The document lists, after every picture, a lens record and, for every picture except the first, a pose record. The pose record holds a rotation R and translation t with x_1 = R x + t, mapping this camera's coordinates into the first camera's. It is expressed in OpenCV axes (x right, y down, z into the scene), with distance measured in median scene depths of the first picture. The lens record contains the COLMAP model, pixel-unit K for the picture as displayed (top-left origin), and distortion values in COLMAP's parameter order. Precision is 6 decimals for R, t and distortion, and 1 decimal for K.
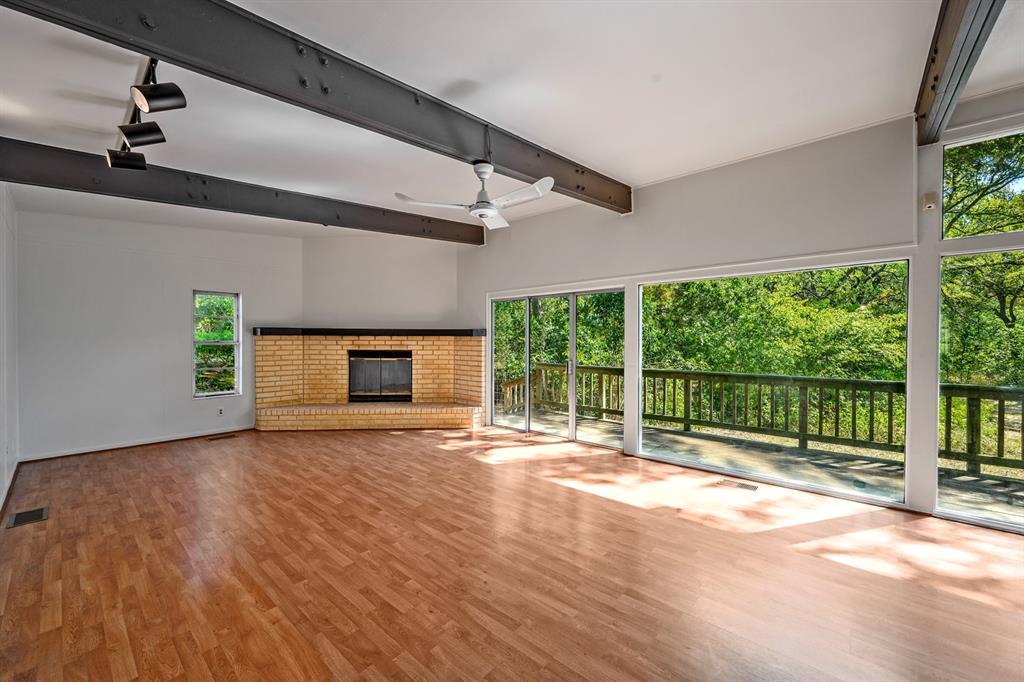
lens RADIAL K [[399.9, 0, 515.8], [0, 399.9, 340.1], [0, 0, 1]] dist [-0.005827, 0.000080]
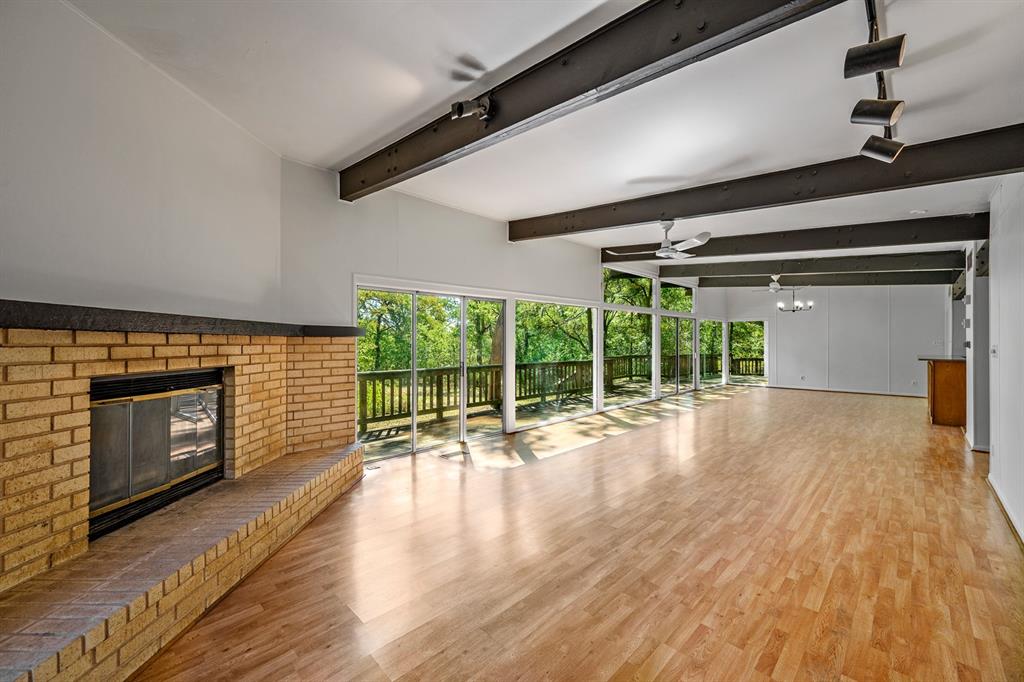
lens RADIAL K [[399.9, 0, 516.1], [0, 399.9, 340.8], [0, 0, 1]] dist [-0.005827, 0.000080]
pose [[0.073243, 0.000792, 0.997314, -0.704055], [0.007200, 0.999973, -0.001323, -0.000752], [-0.997288, 0.007277, 0.073235, 0.650562]]
